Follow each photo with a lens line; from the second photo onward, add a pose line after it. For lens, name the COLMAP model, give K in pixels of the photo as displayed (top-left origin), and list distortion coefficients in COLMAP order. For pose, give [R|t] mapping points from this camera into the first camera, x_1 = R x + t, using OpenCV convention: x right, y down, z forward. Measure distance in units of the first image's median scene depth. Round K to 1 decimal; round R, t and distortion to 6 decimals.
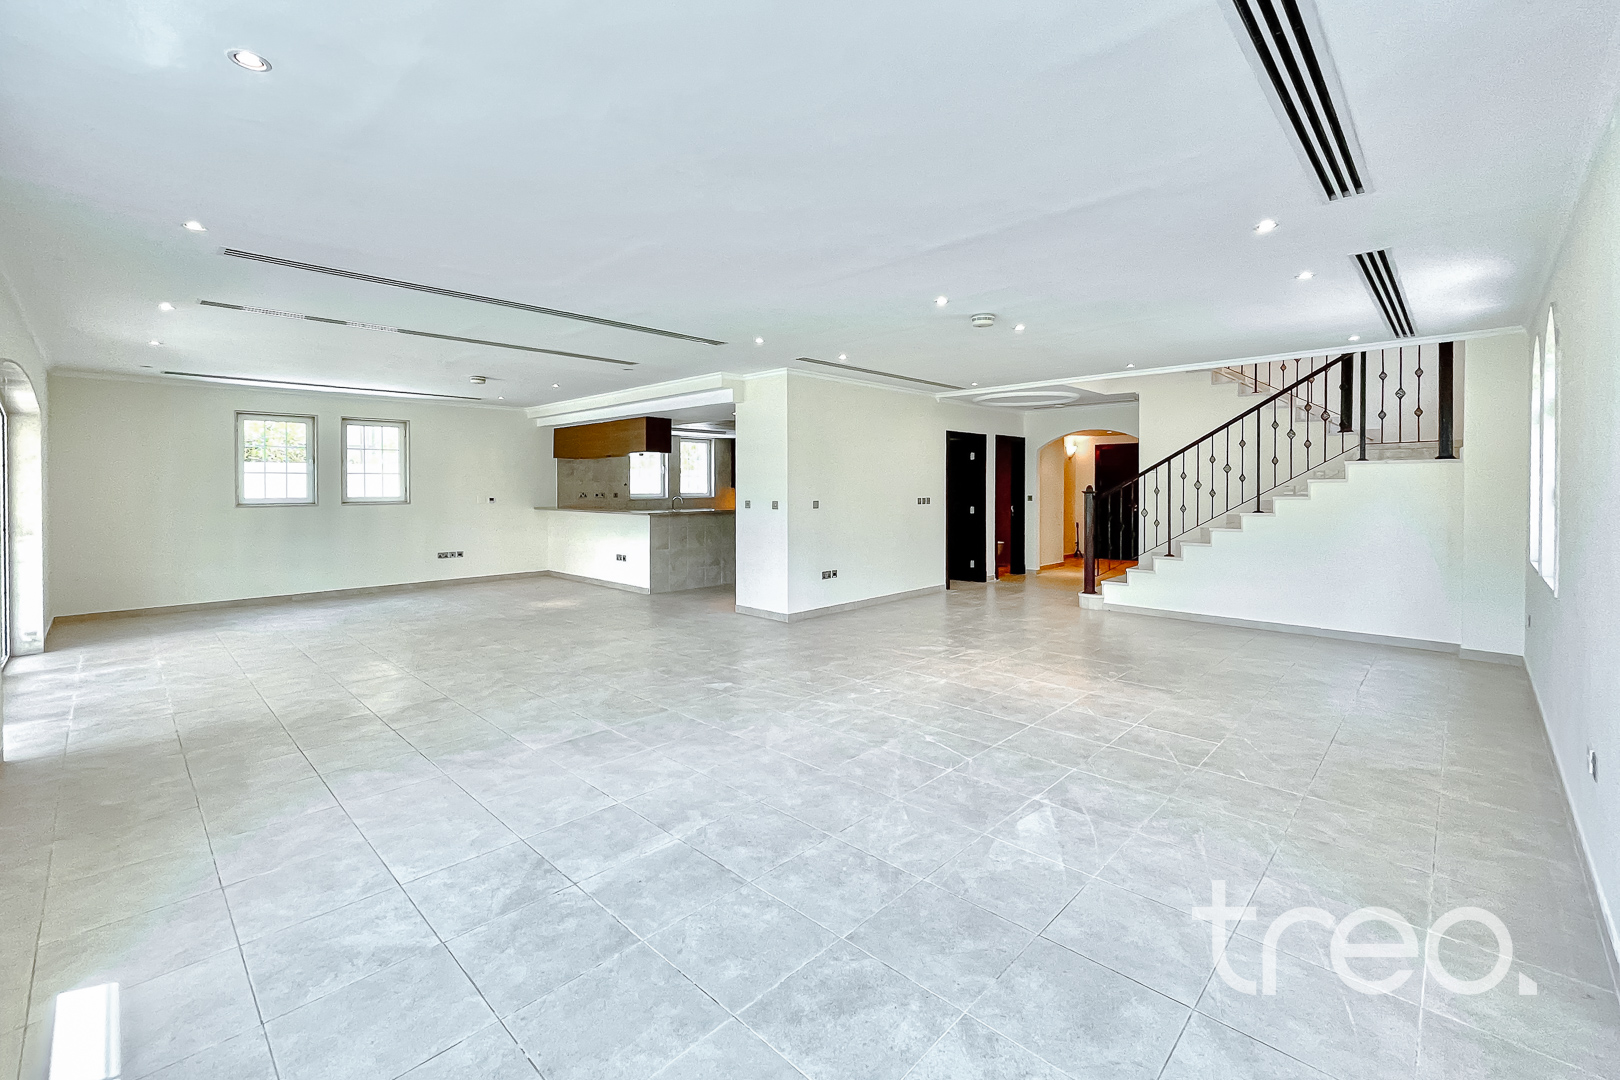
lens RADIAL K [[679.0, 0, 768.8], [0, 679.0, 492.0], [0, 0, 1]] dist [-0.000412, 0.000001]
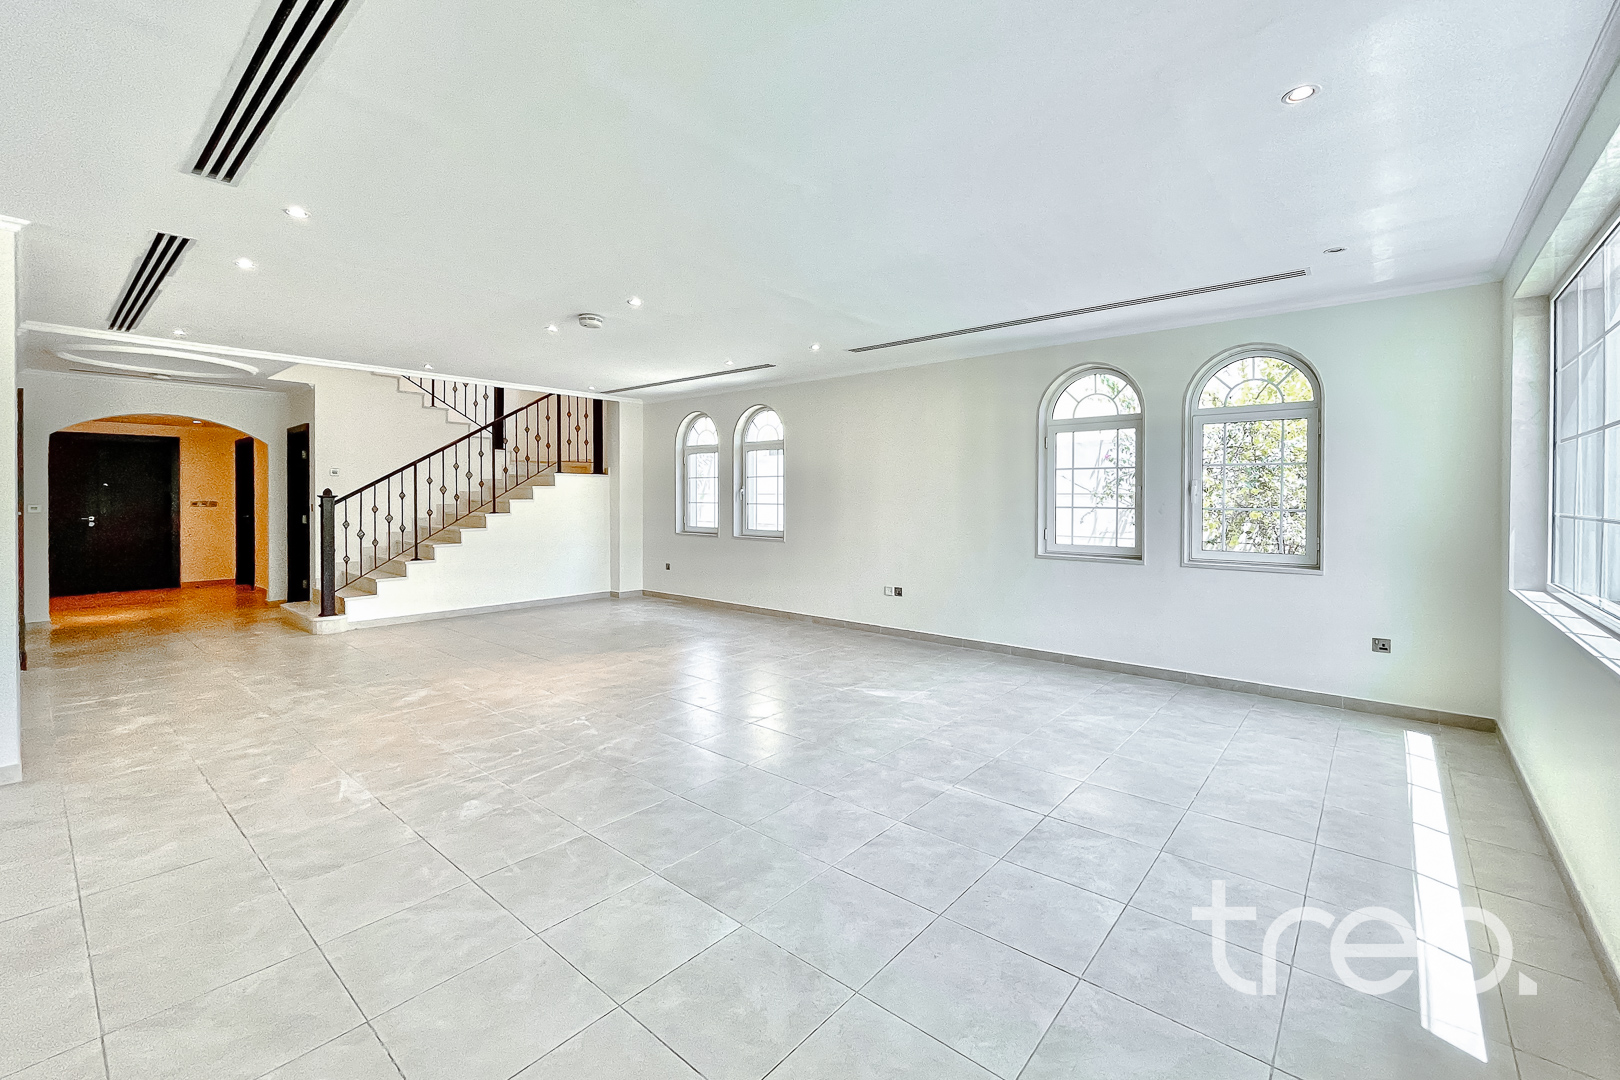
lens RADIAL K [[679.0, 0, 827.9], [0, 679.0, 502.6], [0, 0, 1]] dist [-0.000412, 0.000001]
pose [[-0.104758, -0.008155, 0.994464, -0.562041], [0.007928, 0.999928, 0.009035, 0.006420], [-0.994466, 0.008831, -0.104686, 0.593265]]
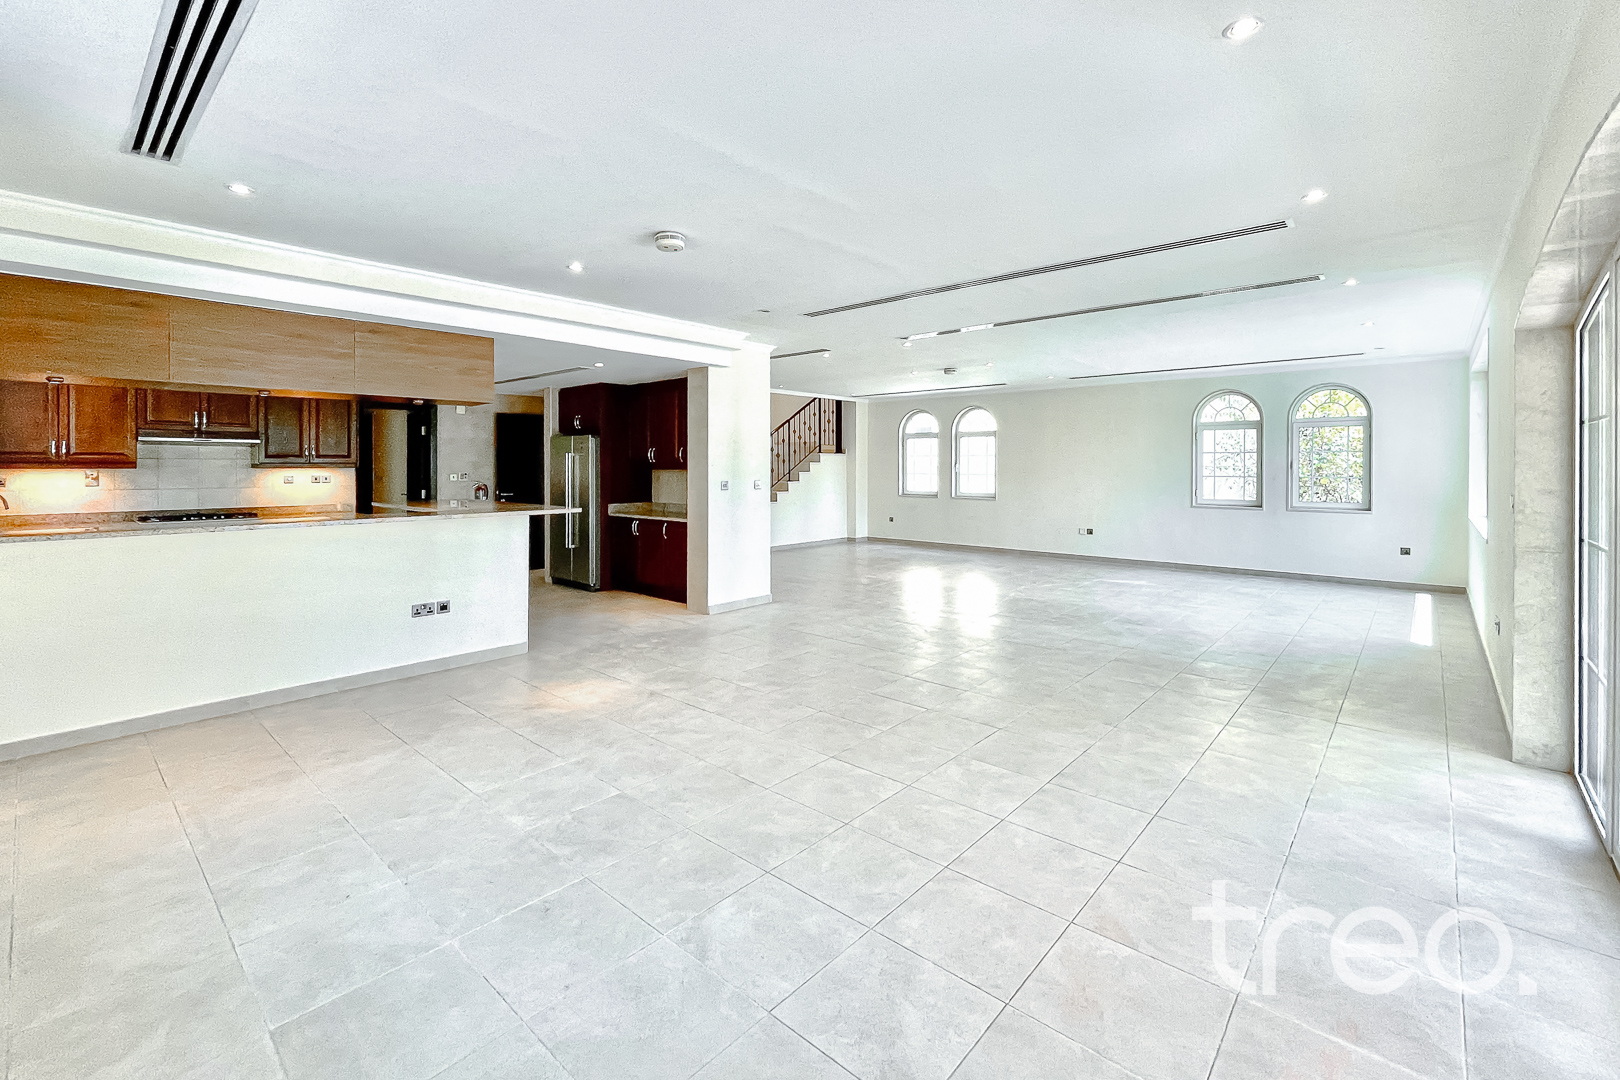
lens RADIAL K [[679.0, 0, 830.0], [0, 679.0, 462.7], [0, 0, 1]] dist [-0.000412, 0.000001]
pose [[-0.080997, 0.006886, 0.996691, -1.106660], [0.010211, 0.999929, -0.006078, -0.005466], [-0.996662, 0.009685, -0.081061, 1.131305]]
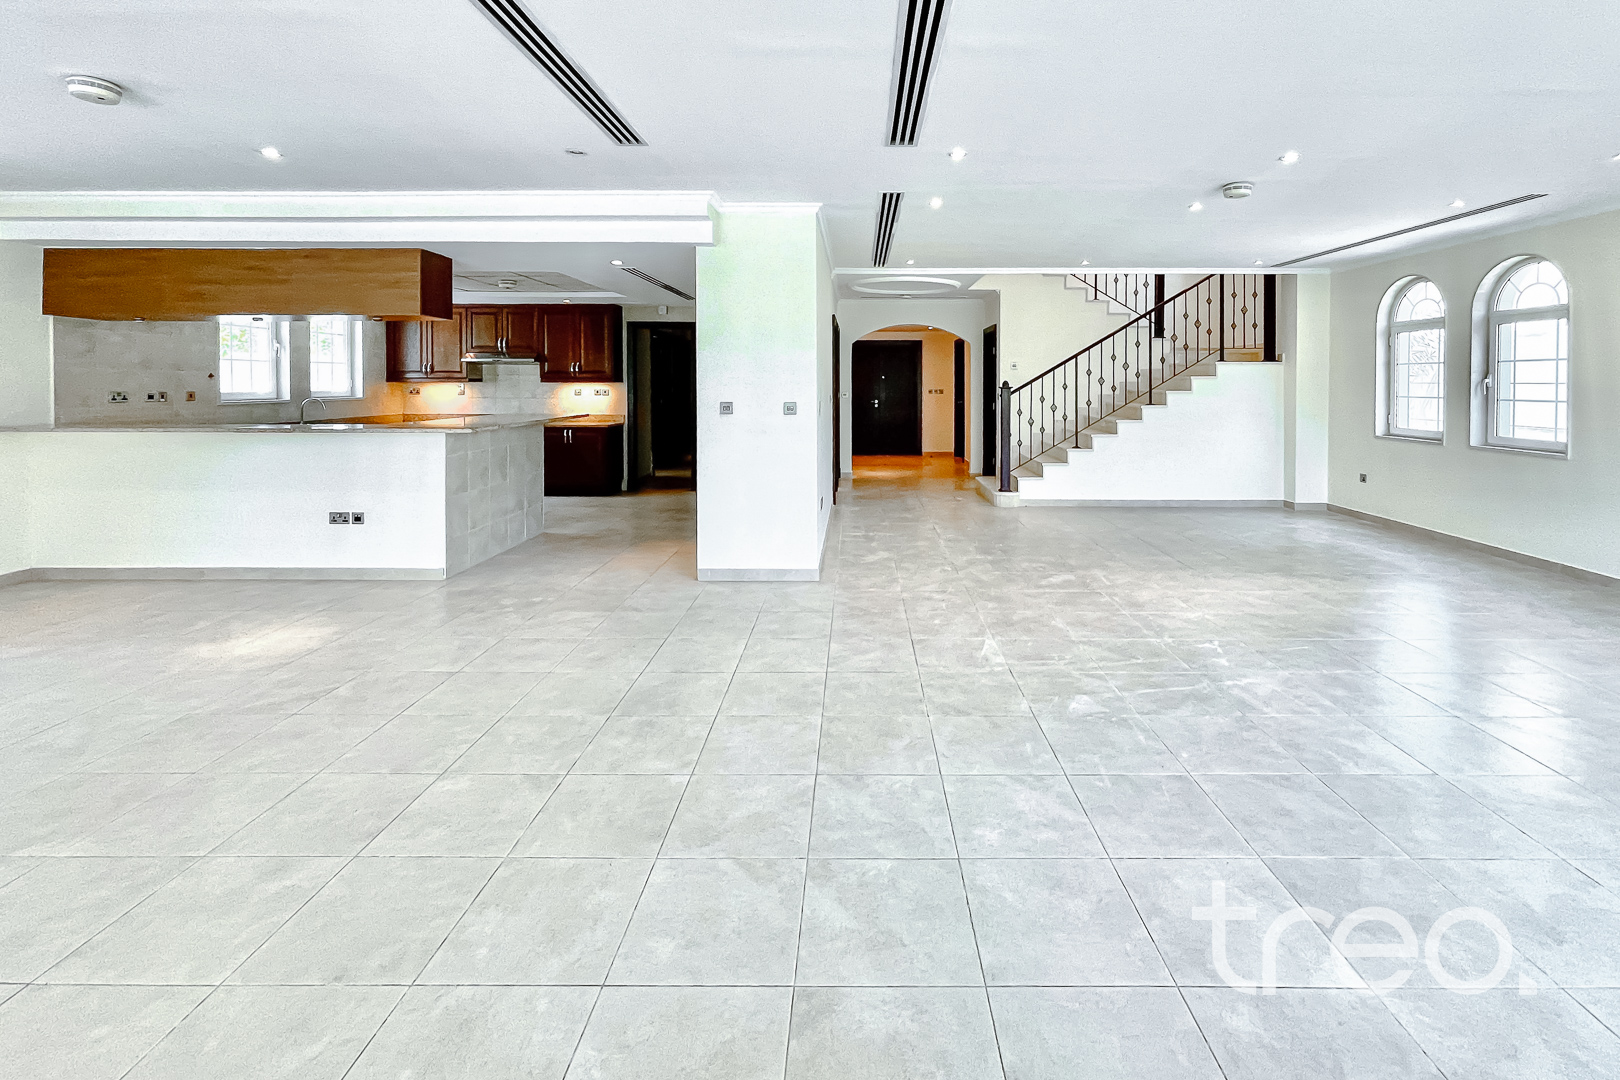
lens RADIAL K [[724.4, 0, 856.1], [0, 724.4, 389.4], [0, 0, 1]] dist [-0.001173, 0.001279]
pose [[0.696412, -0.004377, 0.717628, -0.542782], [0.003119, 0.999990, 0.003073, -0.001330], [-0.717635, 0.000098, 0.696419, 0.549751]]
